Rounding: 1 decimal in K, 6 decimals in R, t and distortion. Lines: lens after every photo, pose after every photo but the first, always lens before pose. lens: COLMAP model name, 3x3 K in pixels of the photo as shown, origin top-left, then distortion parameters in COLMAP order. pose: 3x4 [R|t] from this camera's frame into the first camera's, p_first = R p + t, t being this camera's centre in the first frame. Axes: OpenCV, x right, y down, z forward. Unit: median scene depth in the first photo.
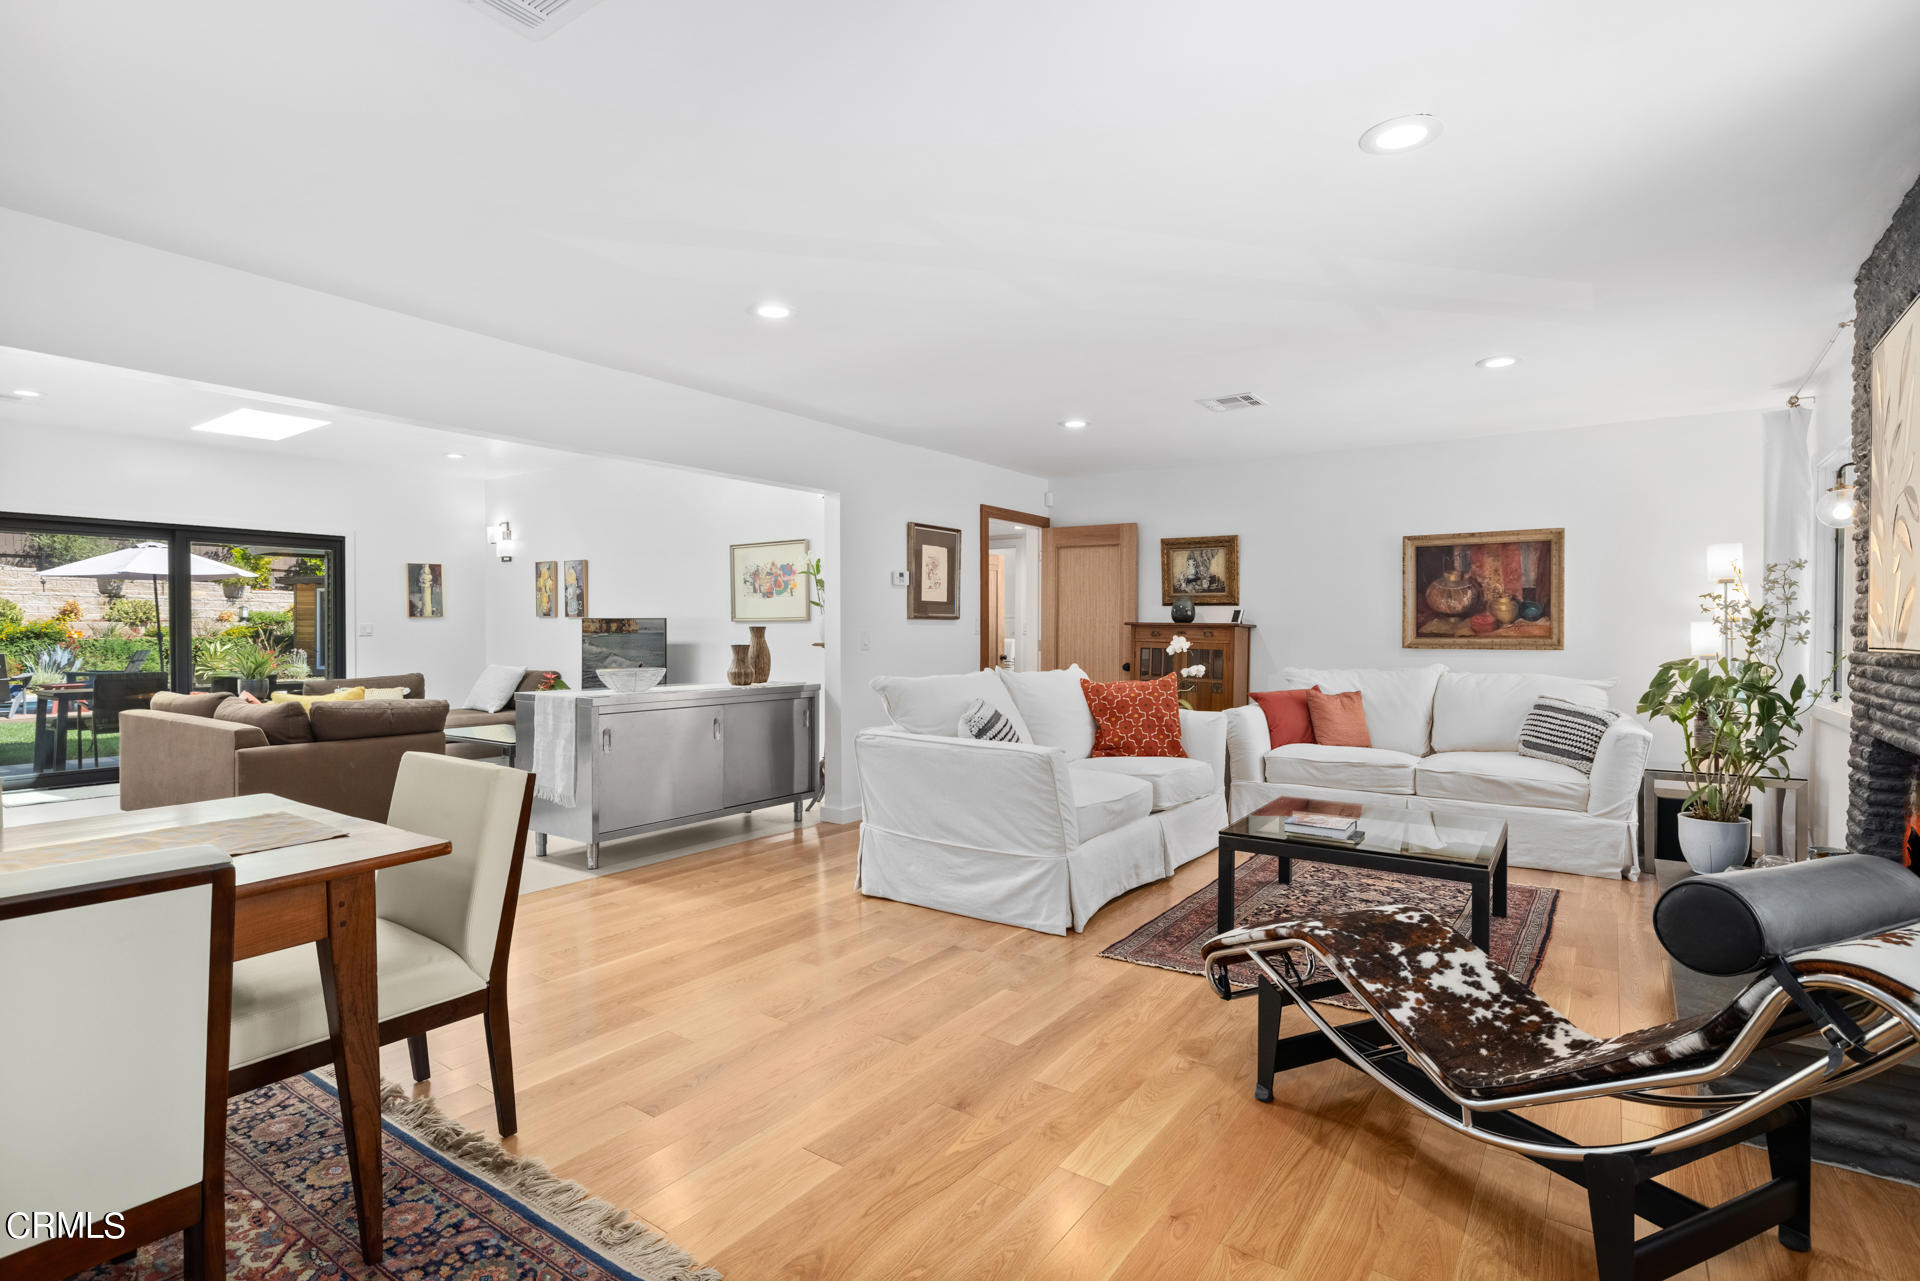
lens RADIAL K [[900.1, 0, 960.0], [0, 900.1, 640.5], [0, 0, 1]] dist [-0.008165, 0.001007]
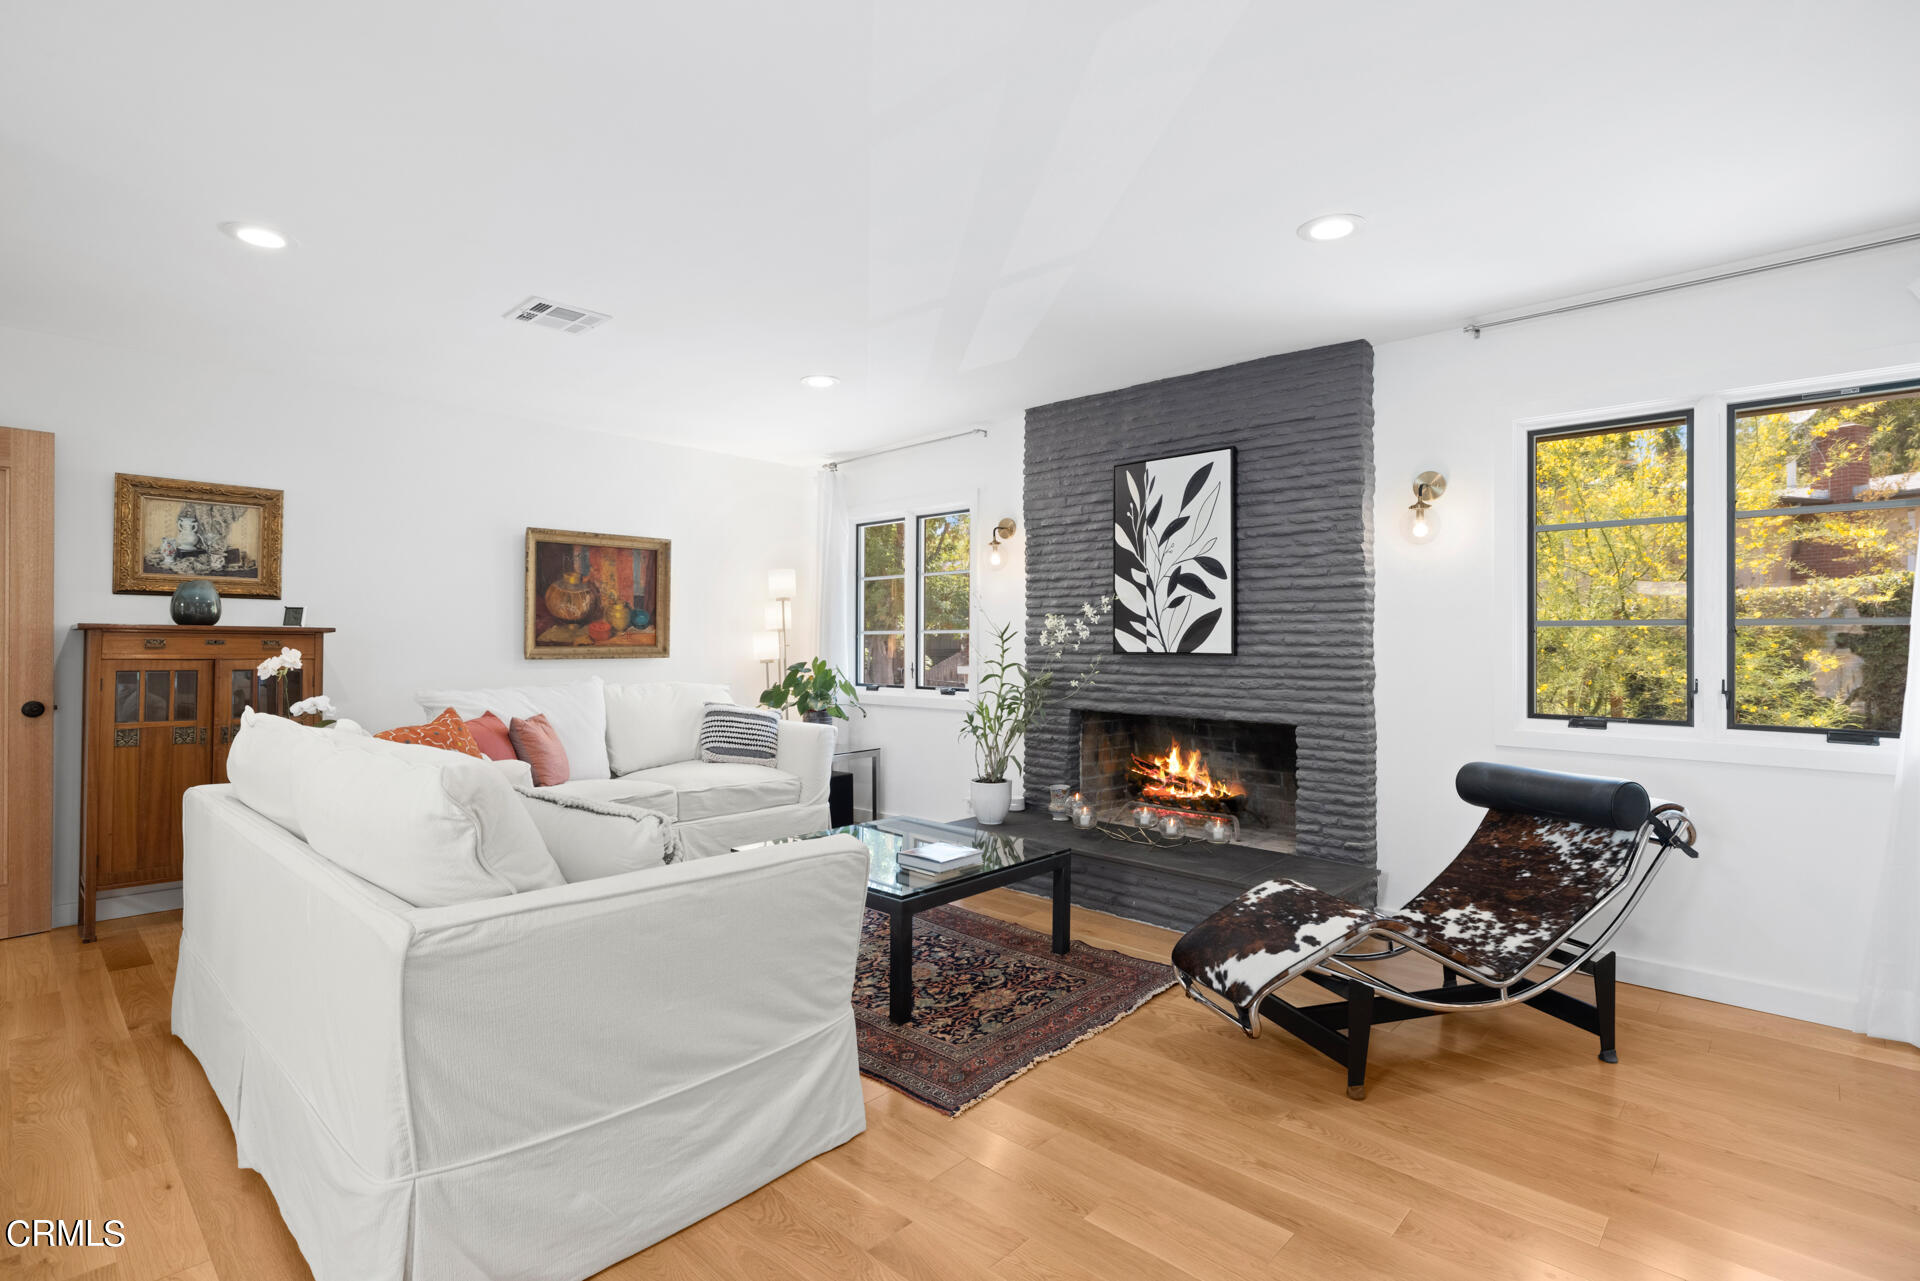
lens RADIAL K [[900.1, 0, 960.0], [0, 900.1, 640.5], [0, 0, 1]] dist [-0.008165, 0.001007]
pose [[0.164740, -0.003953, 0.986329, -0.281563], [0.006405, 0.999975, 0.002938, -0.009472], [-0.986316, 0.005834, 0.164761, 0.472888]]
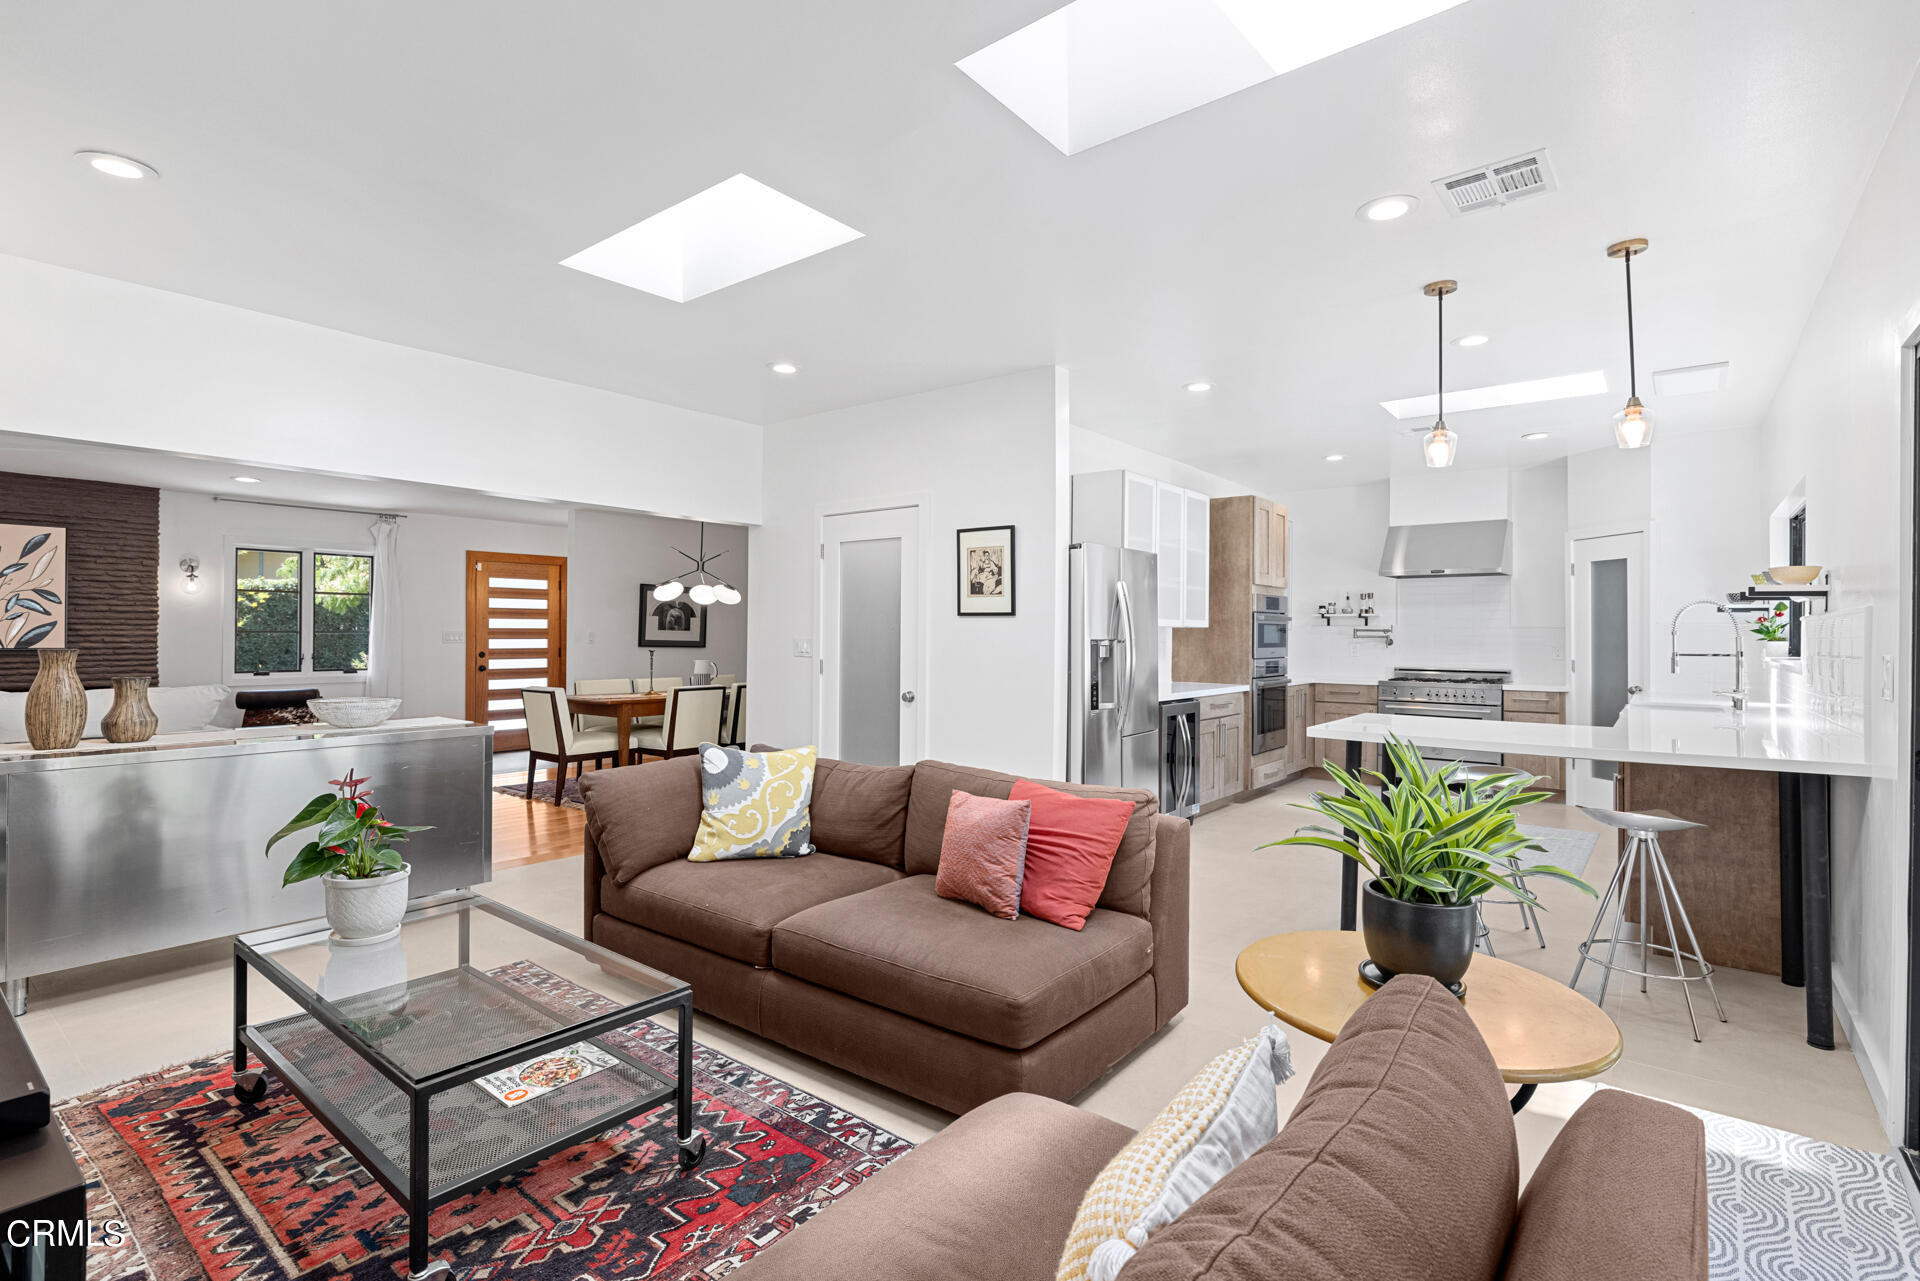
lens RADIAL K [[900.1, 0, 960.0], [0, 900.1, 640.5], [0, 0, 1]] dist [-0.008165, 0.001007]
pose [[-0.998152, -0.007433, 0.060309, -0.805804], [-0.006308, 0.999803, 0.018825, -0.035534], [-0.060437, 0.018410, -0.998002, 1.483154]]
